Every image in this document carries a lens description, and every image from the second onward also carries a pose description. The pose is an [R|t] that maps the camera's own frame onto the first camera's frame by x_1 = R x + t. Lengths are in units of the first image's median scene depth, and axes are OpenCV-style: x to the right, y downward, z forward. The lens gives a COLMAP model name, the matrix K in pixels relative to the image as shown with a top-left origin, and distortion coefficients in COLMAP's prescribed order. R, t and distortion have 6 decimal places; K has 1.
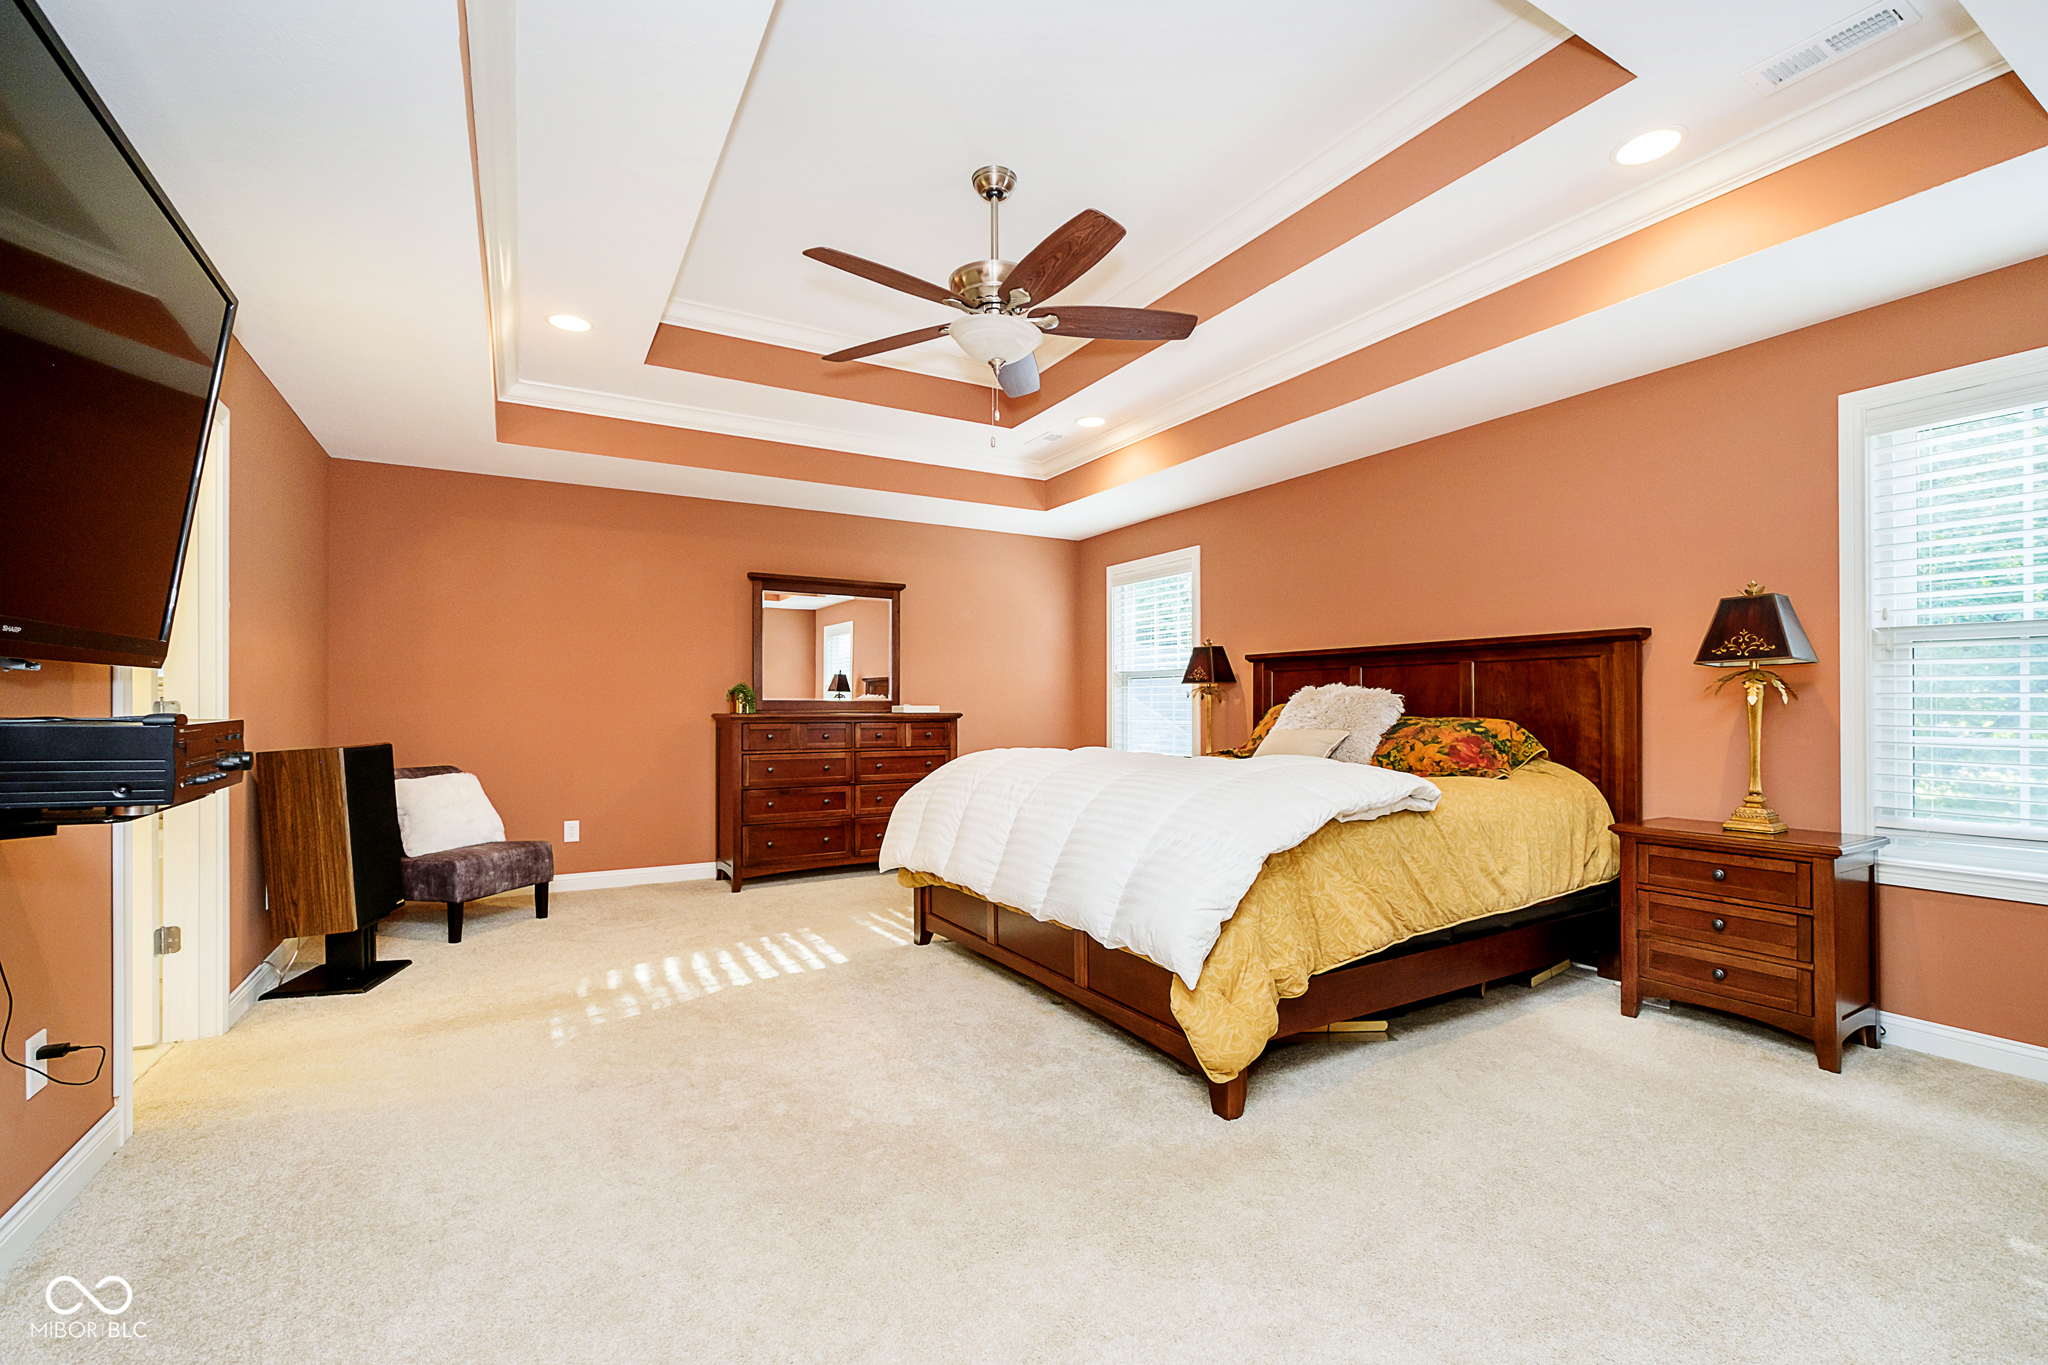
lens RADIAL K [[883.6, 0, 1024.0], [0, 883.6, 682.5], [0, 0, 1]] dist [0.000634, 0.000446]
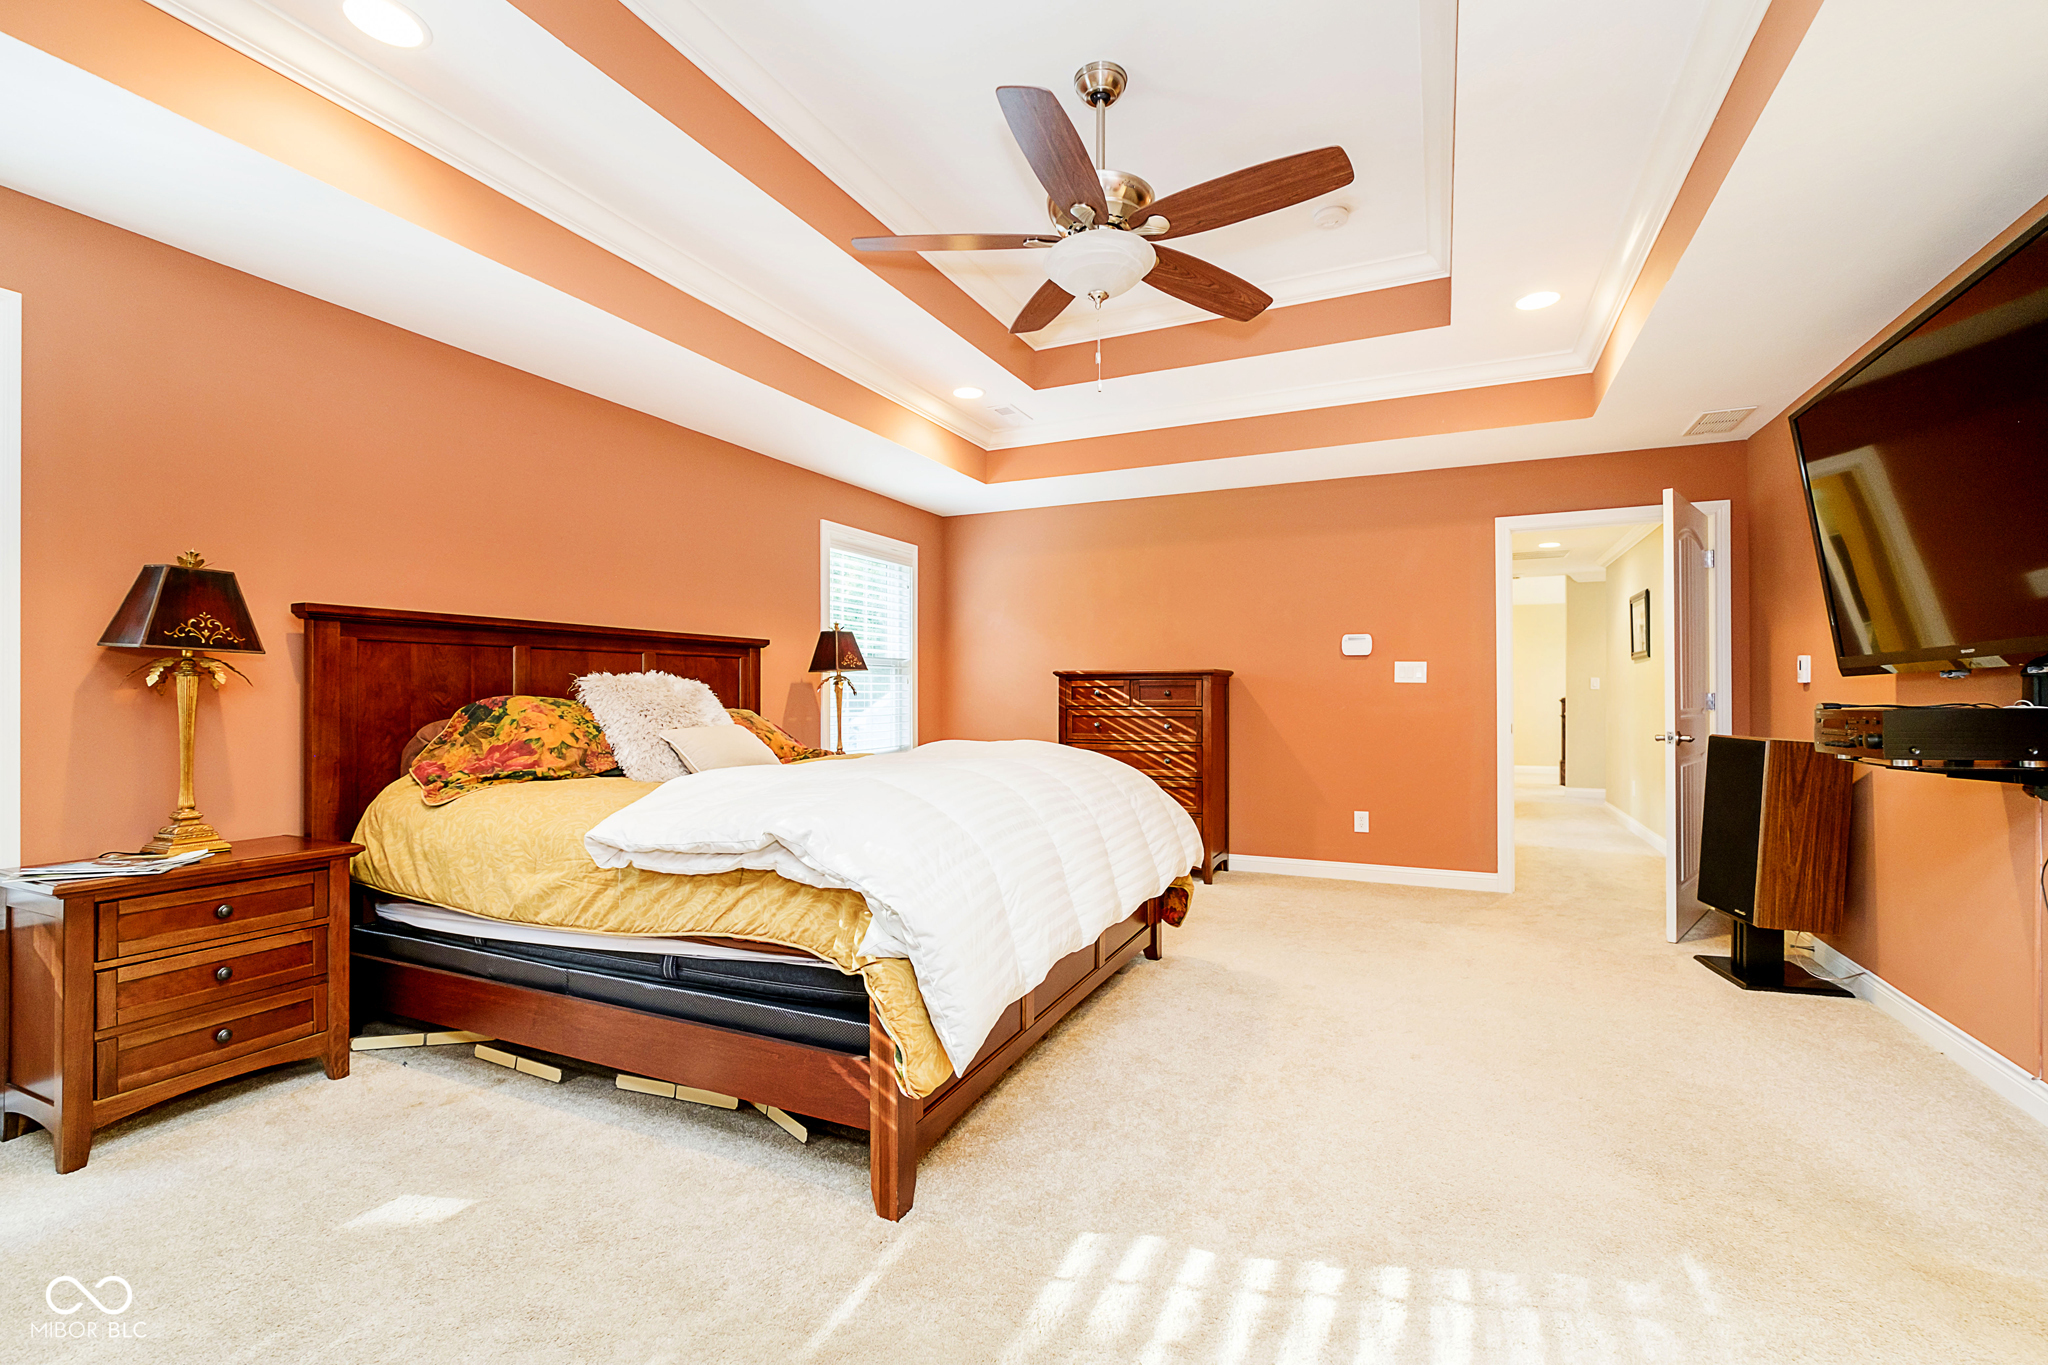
lens RADIAL K [[883.6, 0, 1024.0], [0, 883.6, 682.5], [0, 0, 1]] dist [0.000634, 0.000446]
pose [[-0.571553, 0.016342, 0.820403, -0.578423], [-0.021008, 0.999183, -0.034539, 0.035360], [-0.820296, -0.036976, -0.570742, 1.312093]]
